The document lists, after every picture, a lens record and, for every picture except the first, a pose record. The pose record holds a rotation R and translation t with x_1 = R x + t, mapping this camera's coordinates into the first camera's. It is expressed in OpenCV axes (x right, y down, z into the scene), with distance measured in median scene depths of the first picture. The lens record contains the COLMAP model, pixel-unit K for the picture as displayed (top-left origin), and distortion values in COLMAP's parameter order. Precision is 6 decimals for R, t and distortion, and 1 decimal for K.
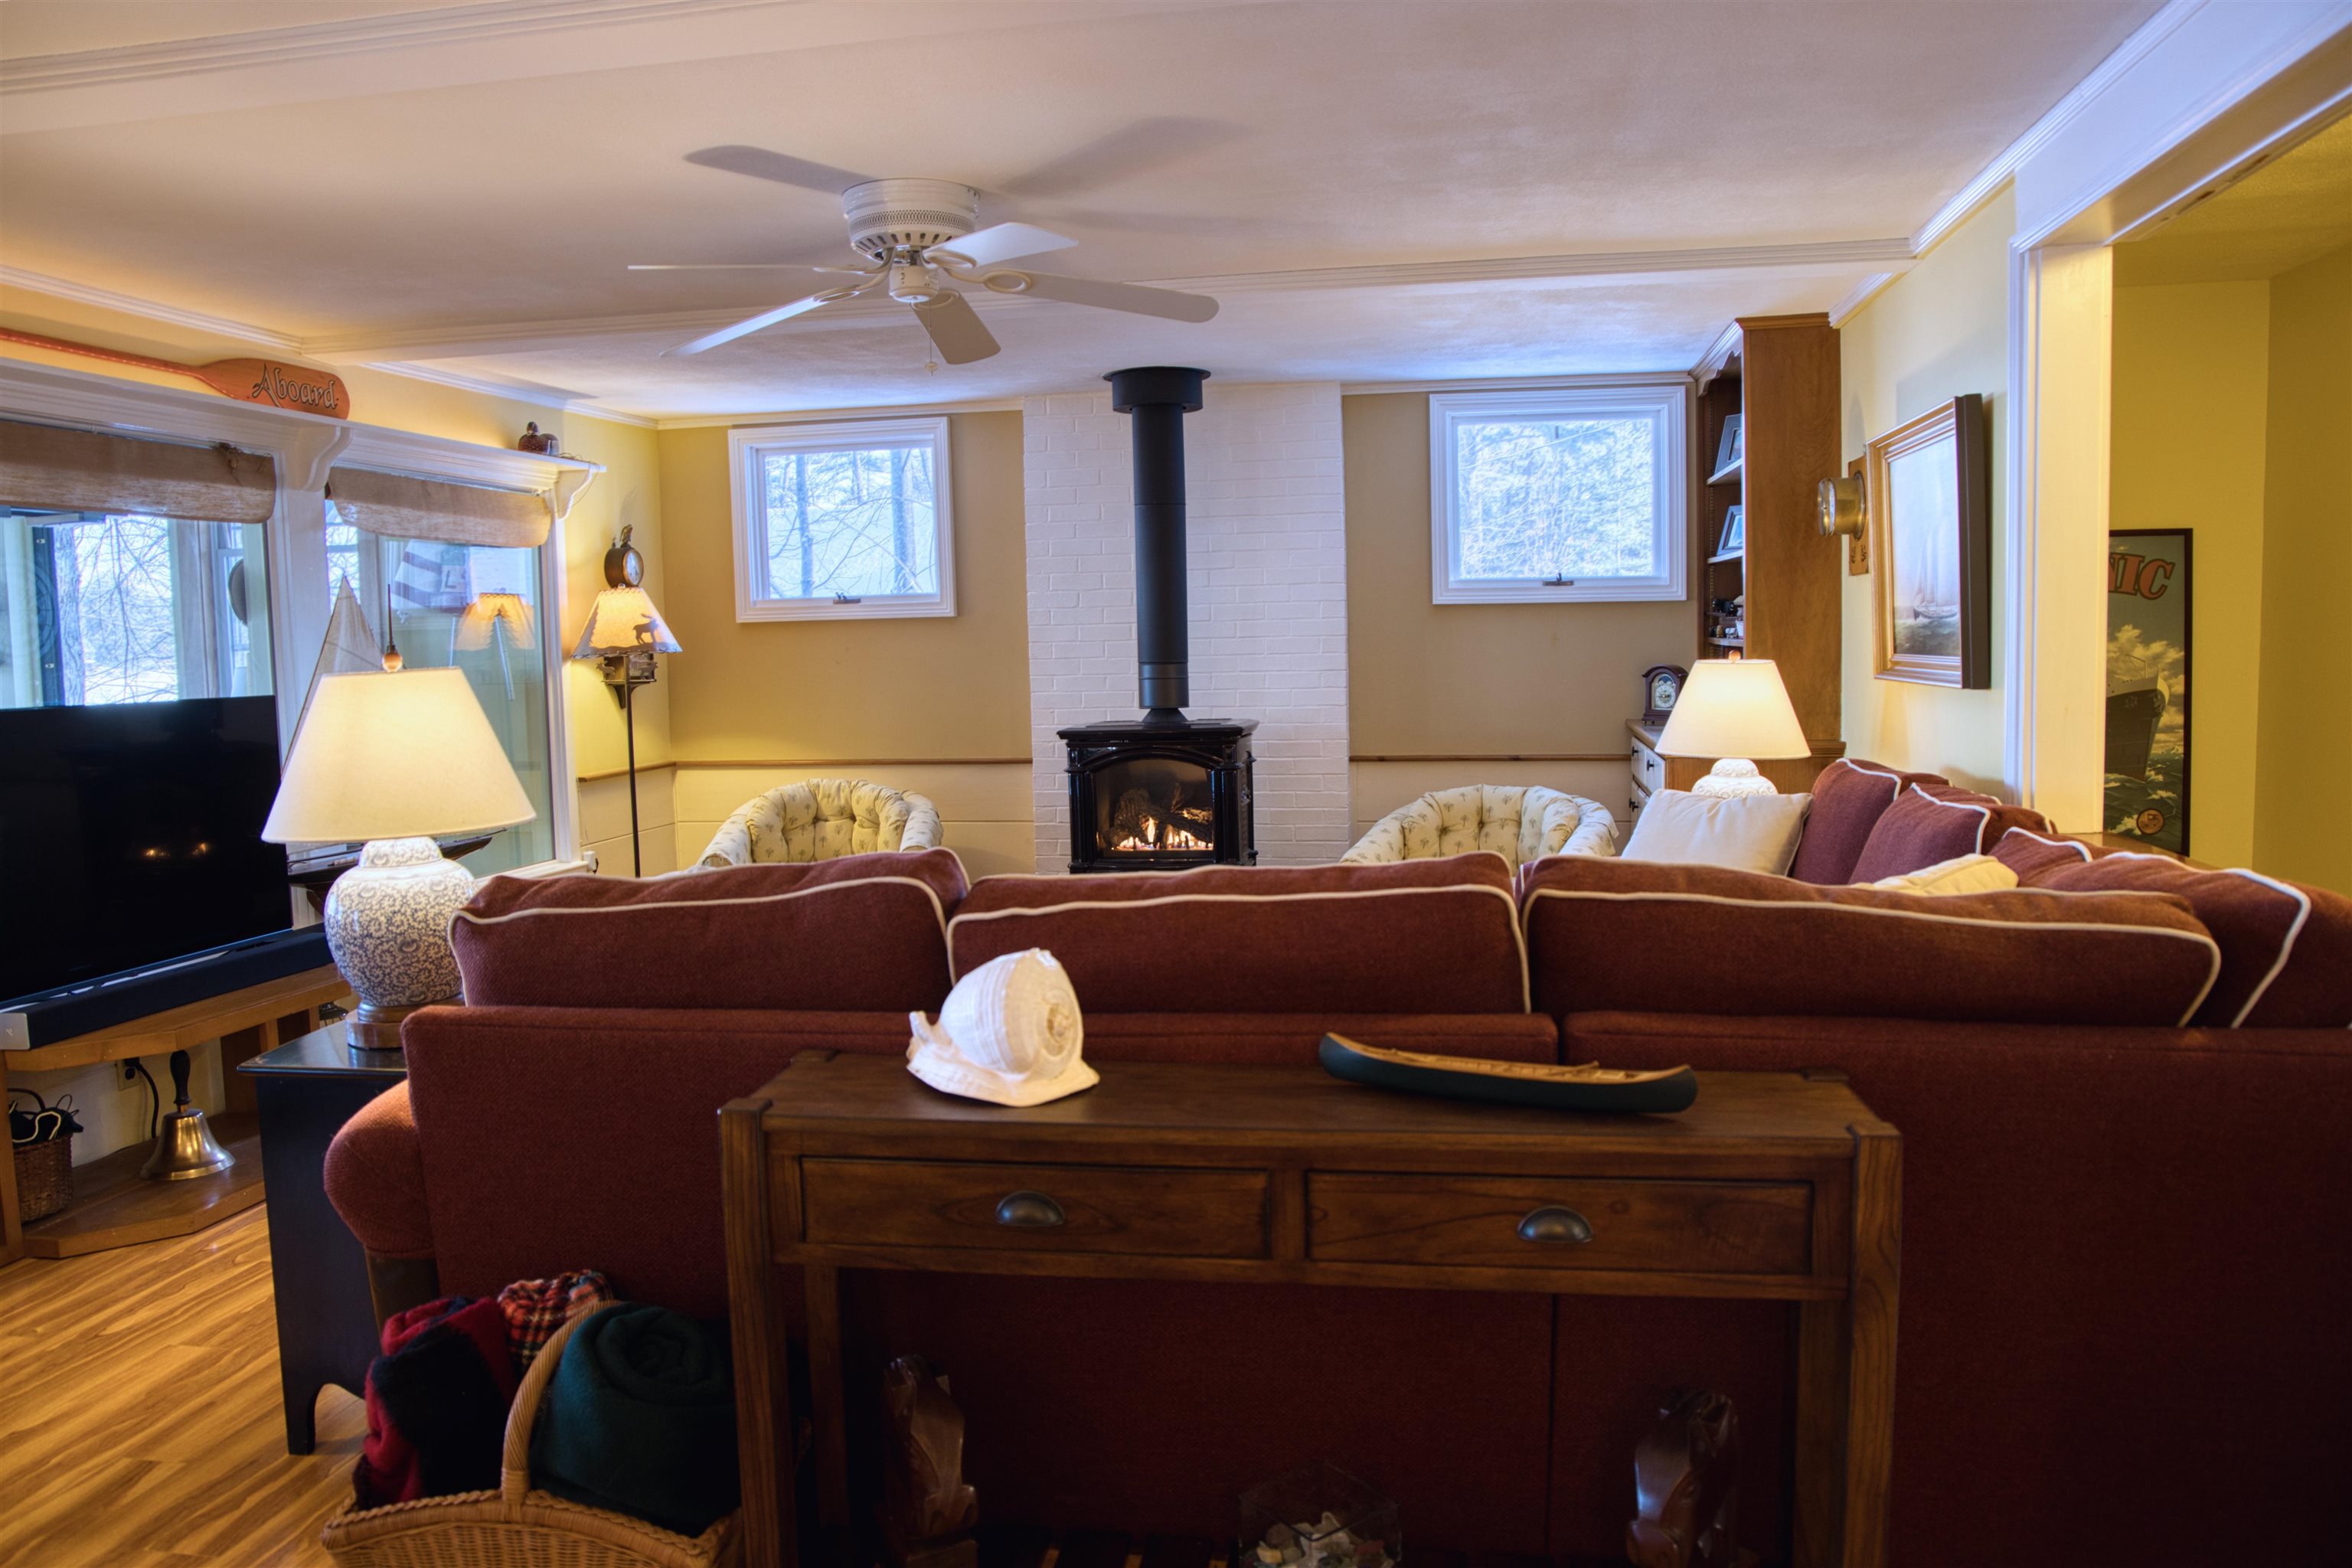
lens RADIAL K [[1688.0, 0, 1176.0], [0, 1688.0, 784.0], [0, 0, 1]] dist [-0.070076, 0.000529]
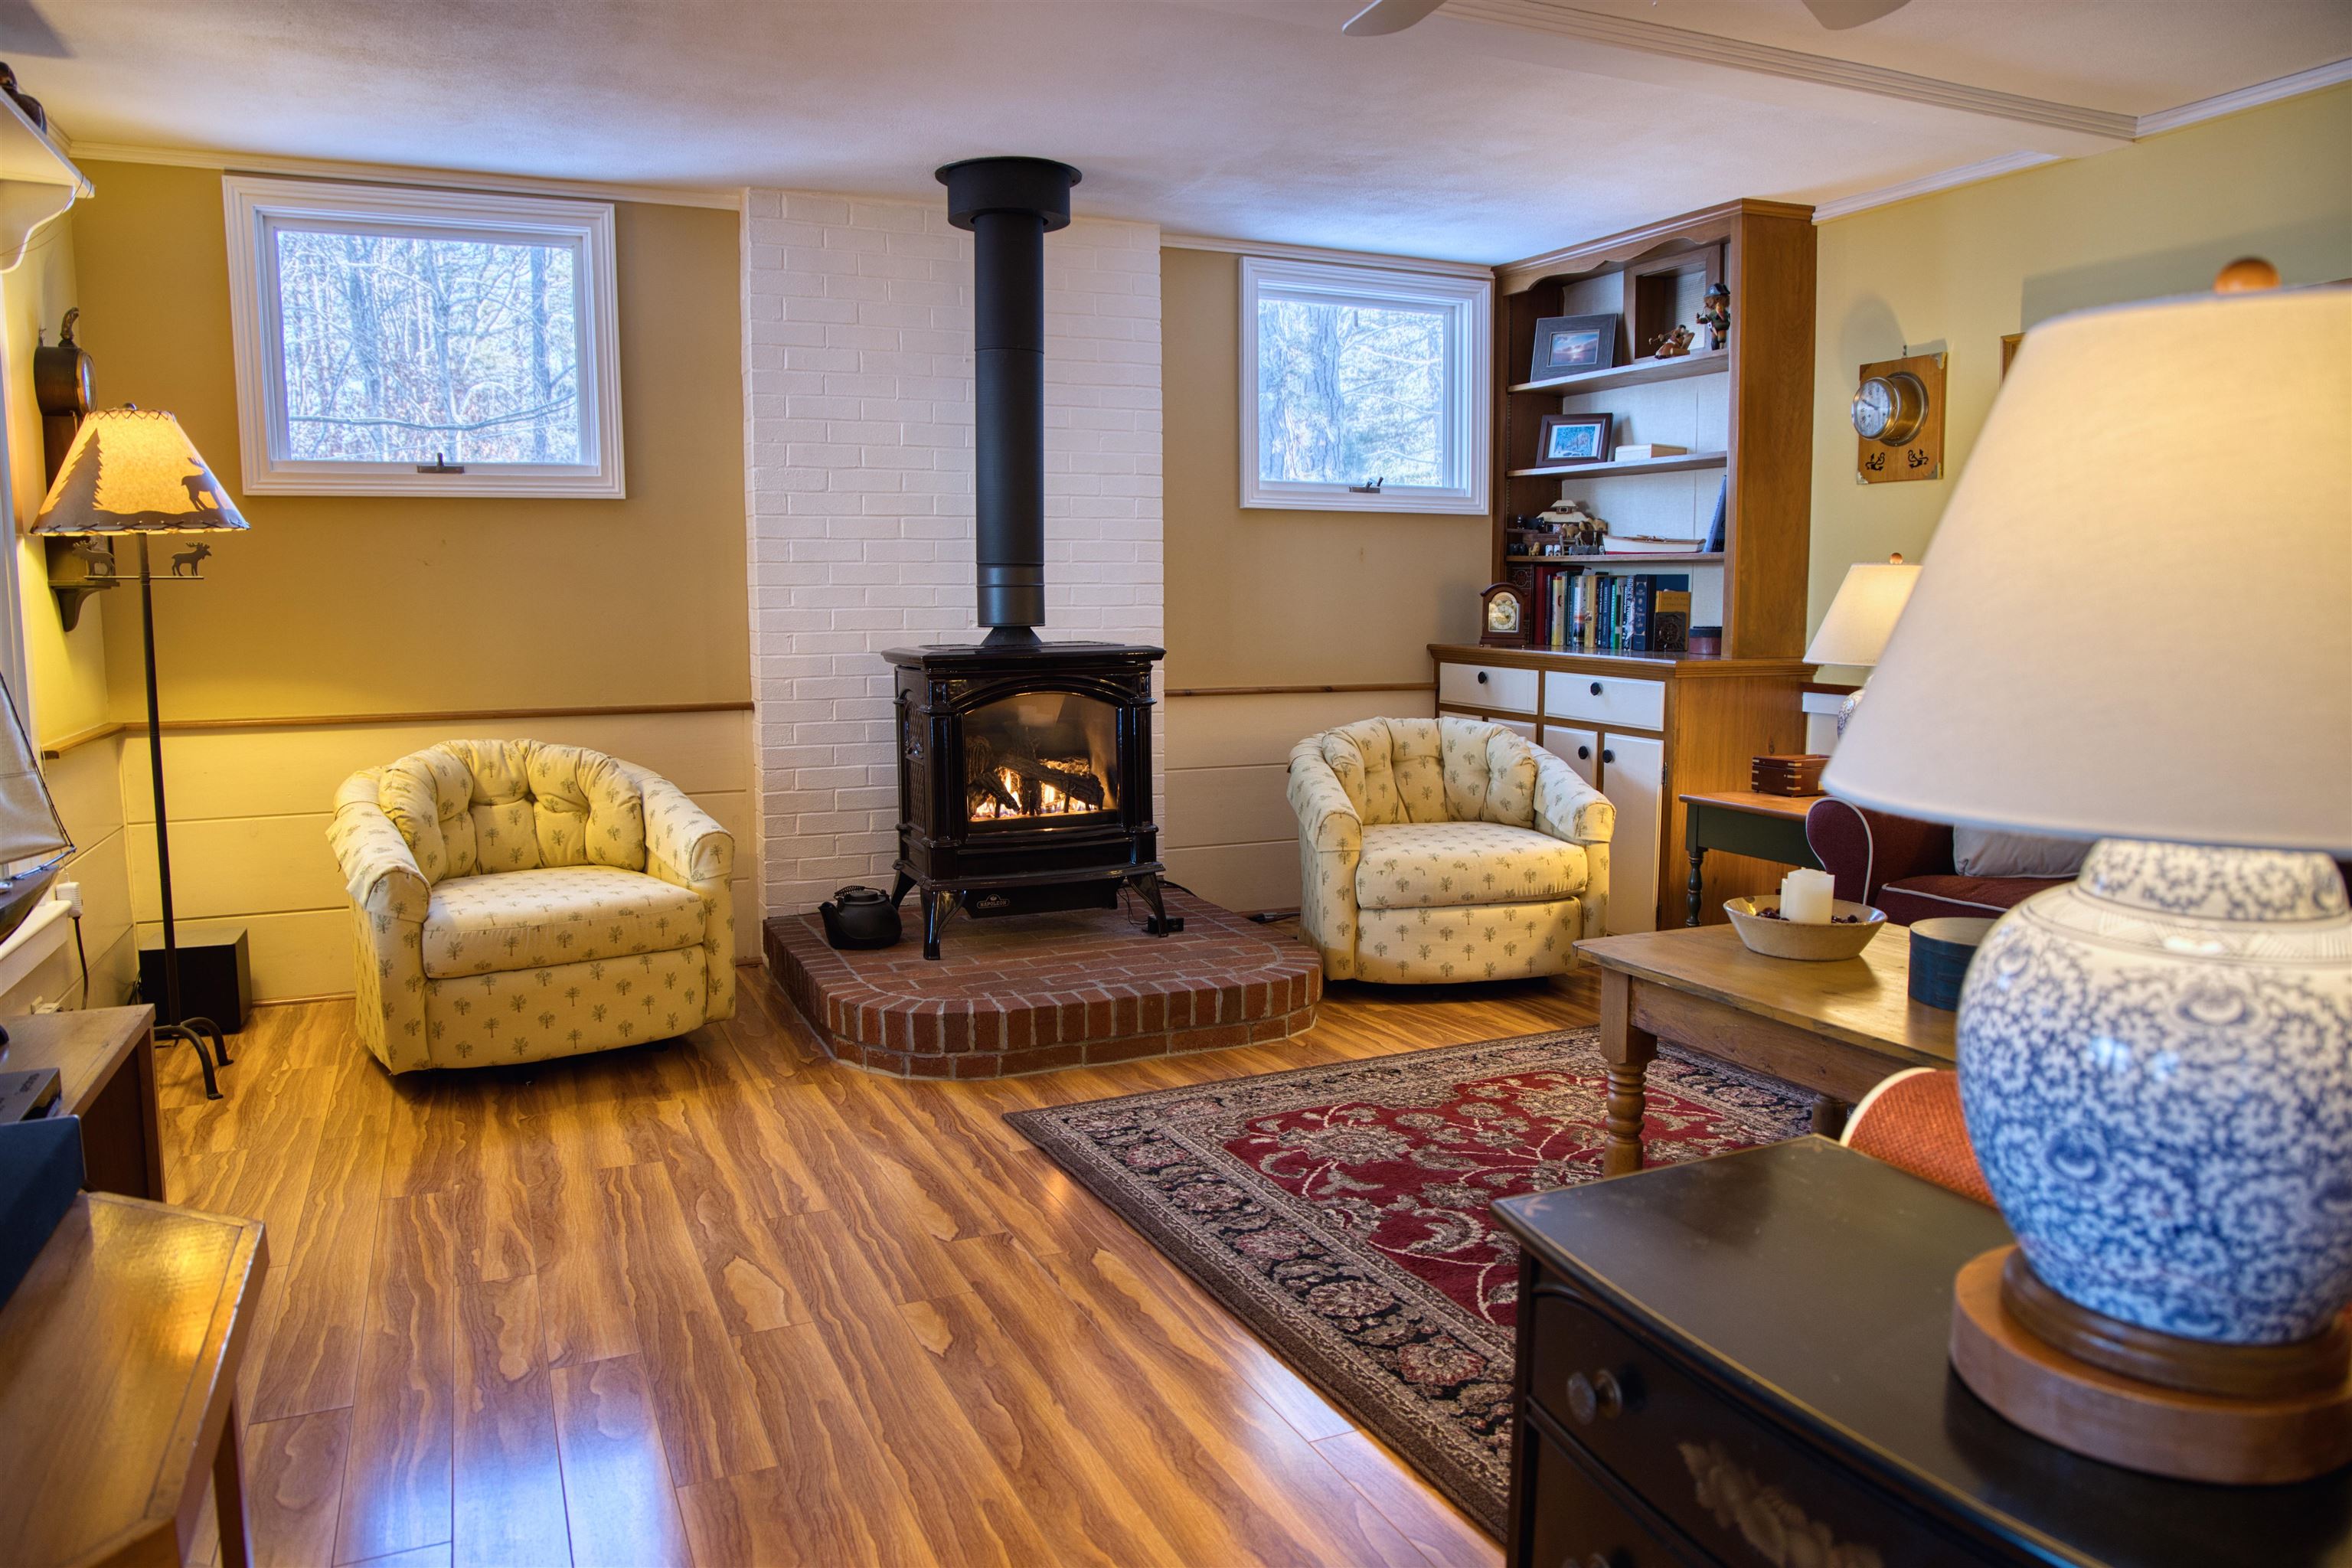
lens RADIAL K [[1617.3, 0, 1200.1], [0, 1617.3, 766.1], [0, 0, 1]] dist [-0.085932, 0.058329]
pose [[0.822025, -0.042861, 0.567836, -0.337069], [0.034391, 0.999080, 0.025625, 0.001052], [-0.568412, -0.001535, 0.822742, 0.355596]]
